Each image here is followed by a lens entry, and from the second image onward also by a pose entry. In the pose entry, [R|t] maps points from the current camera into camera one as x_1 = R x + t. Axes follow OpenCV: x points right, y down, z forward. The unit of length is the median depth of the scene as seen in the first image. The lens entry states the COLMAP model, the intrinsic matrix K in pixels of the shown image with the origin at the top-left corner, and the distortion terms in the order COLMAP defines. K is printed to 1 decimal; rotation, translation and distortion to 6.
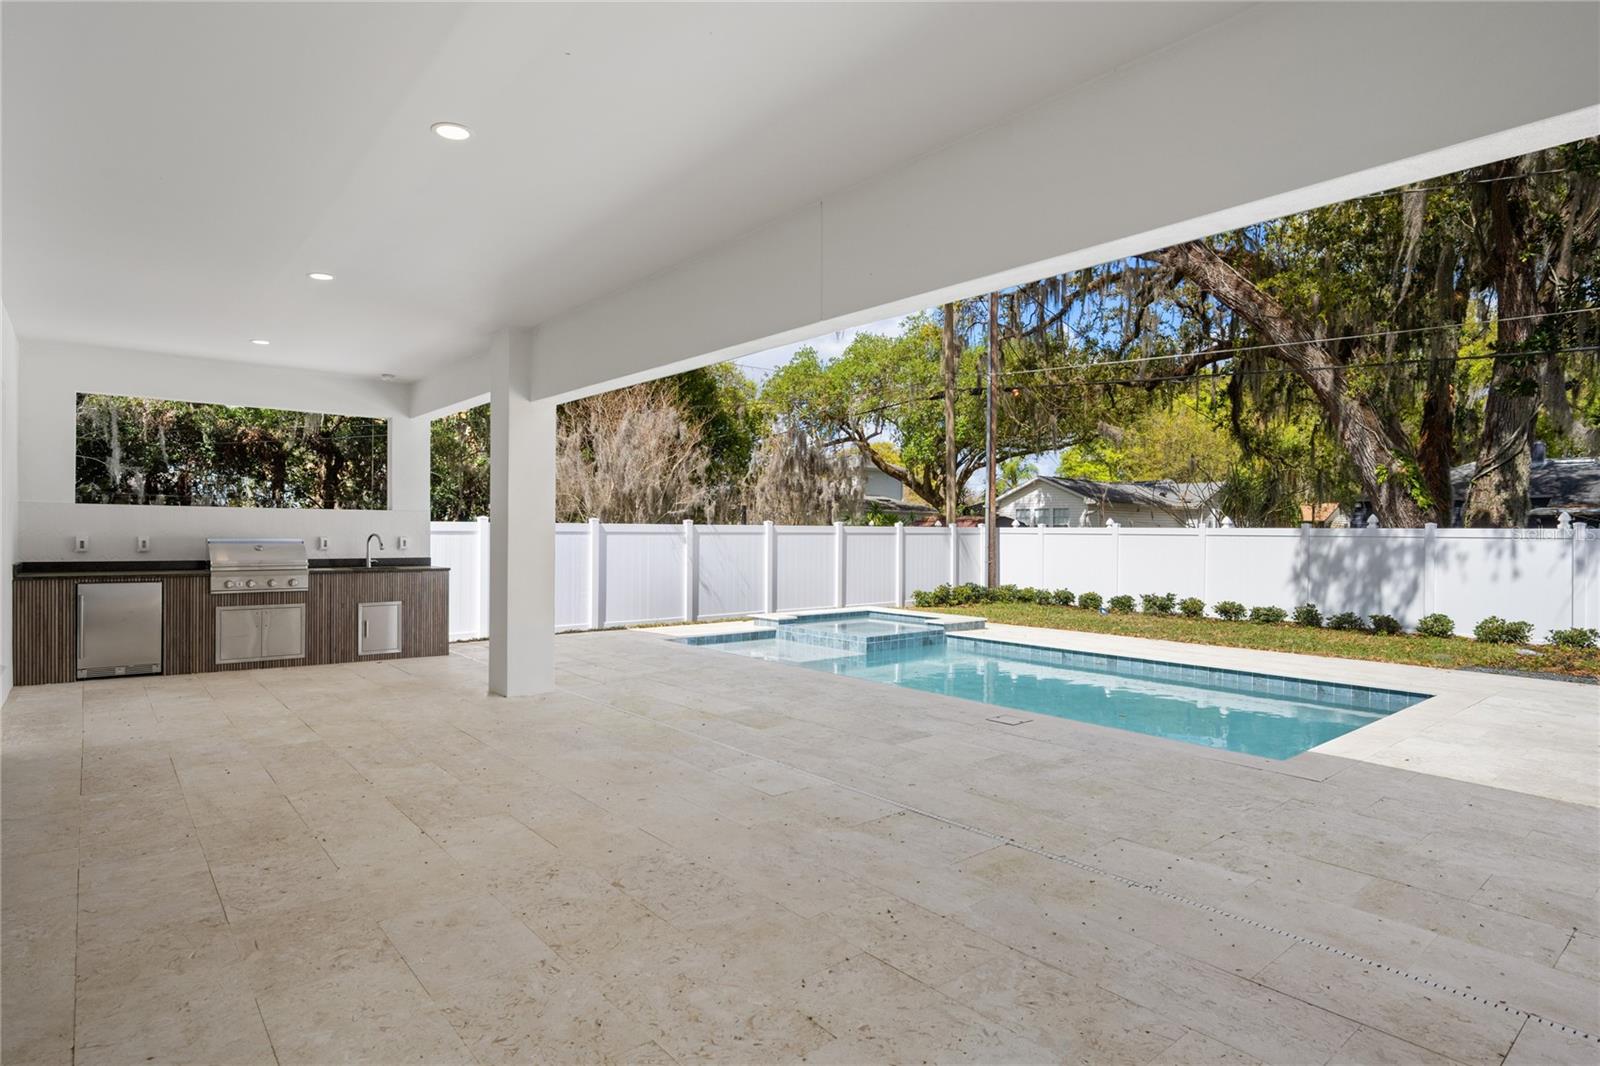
lens RADIAL K [[849.0, 0, 795.3], [0, 849.0, 545.5], [0, 0, 1]] dist [-0.001873, -0.000553]
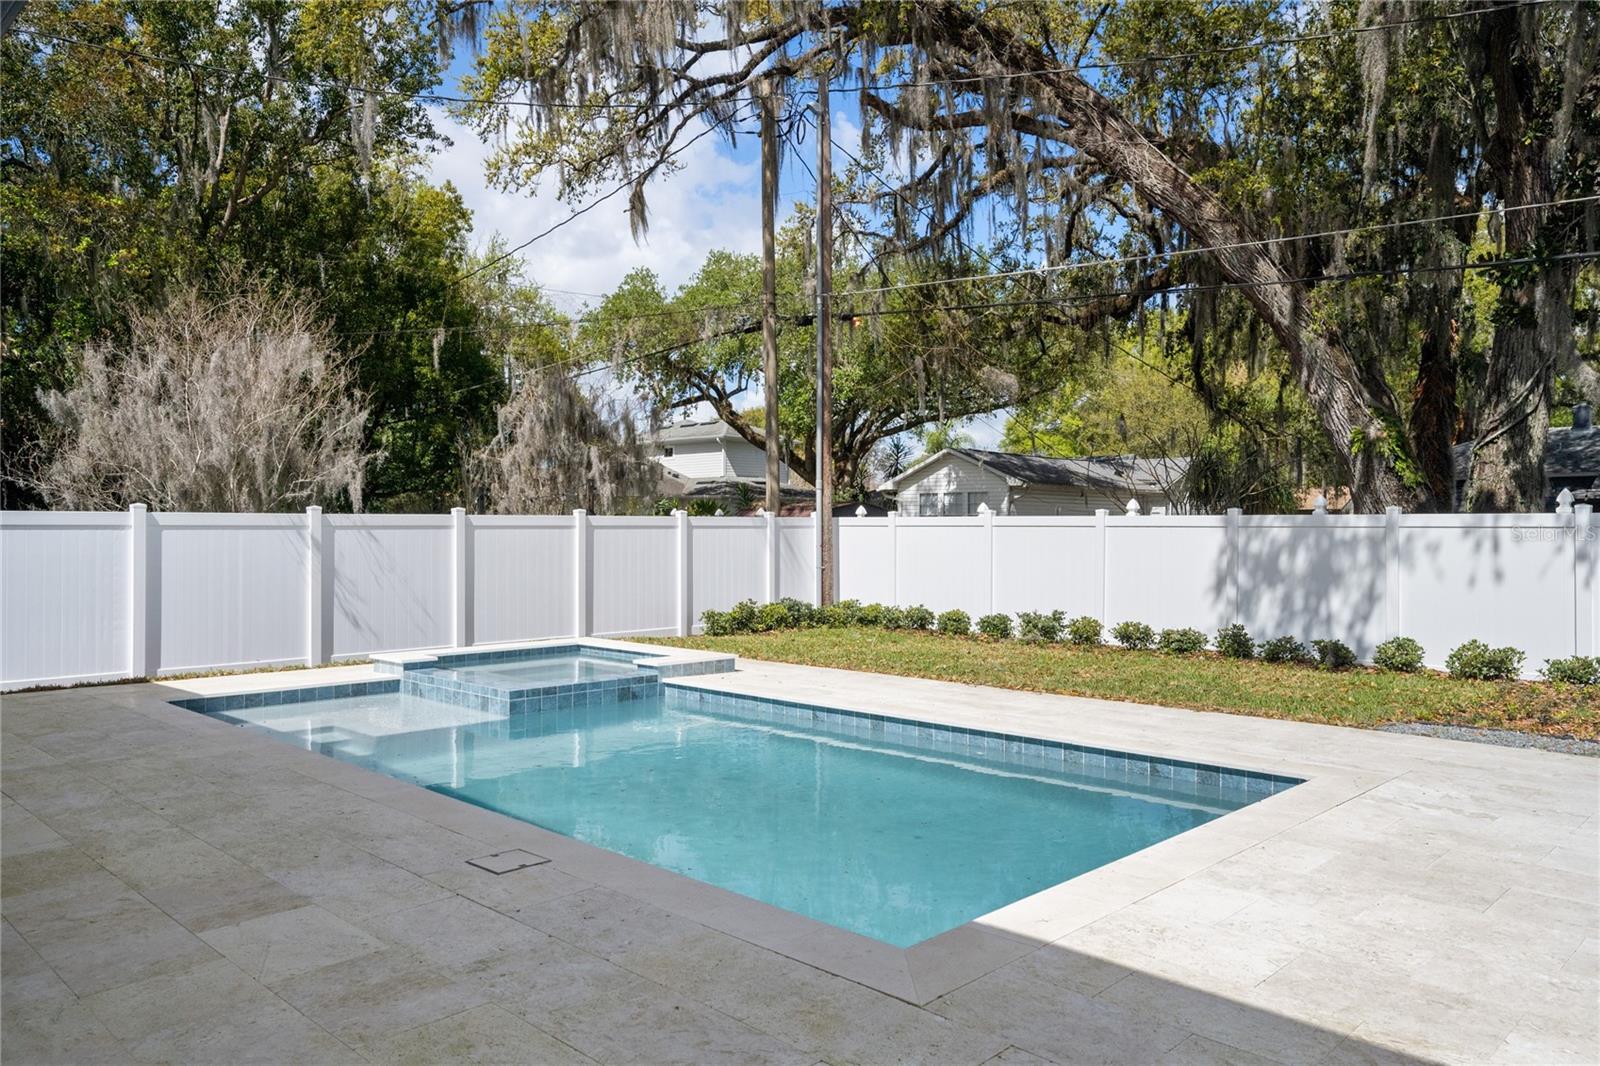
lens RADIAL K [[1138.0, 0, 800.0], [0, 1138.0, 533.0], [0, 0, 1]] dist [-0.002669, -0.000843]
pose [[0.995207, -0.005870, 0.097619, 0.152916], [0.006986, 0.999914, -0.011096, 0.002118], [-0.097545, 0.011725, 0.995162, 0.106399]]
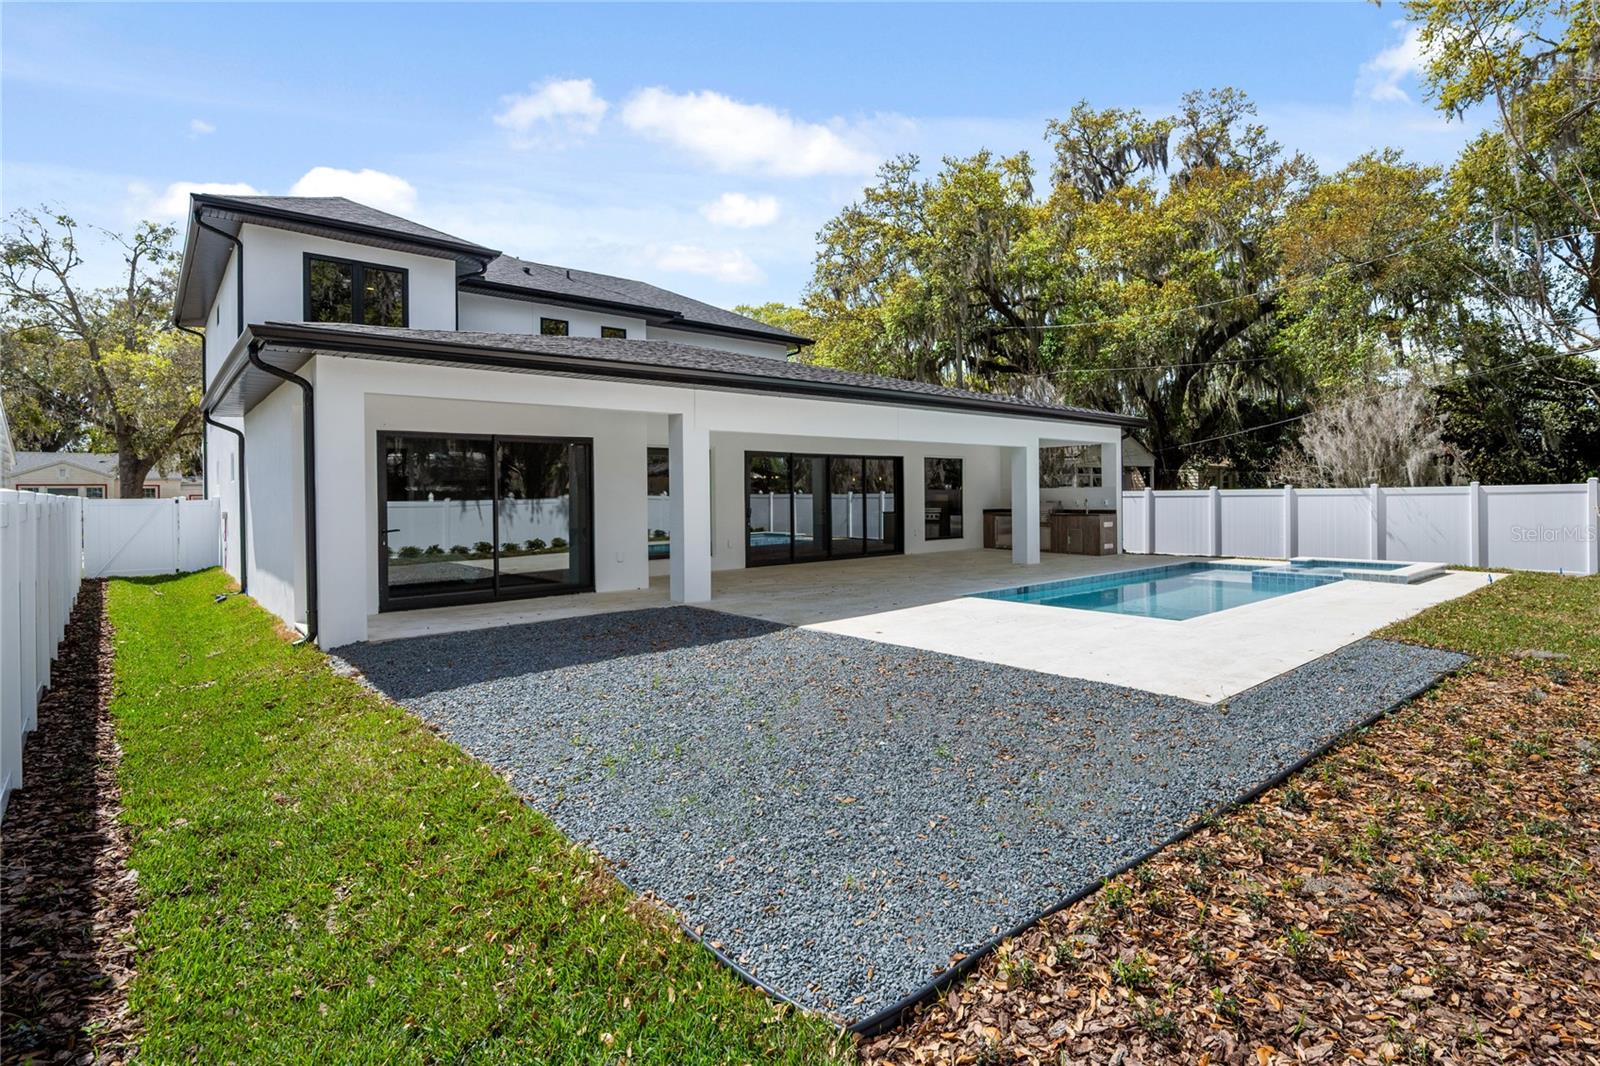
lens RADIAL K [[766.6, 0, 800.0], [0, 766.6, 533.0], [0, 0, 1]] dist [-0.000080, -0.000005]
pose [[0.007608, 0.037581, -0.999265, 0.964010], [-0.005180, 0.999282, 0.037543, 0.003875], [0.999958, 0.004891, 0.007797, 0.154744]]
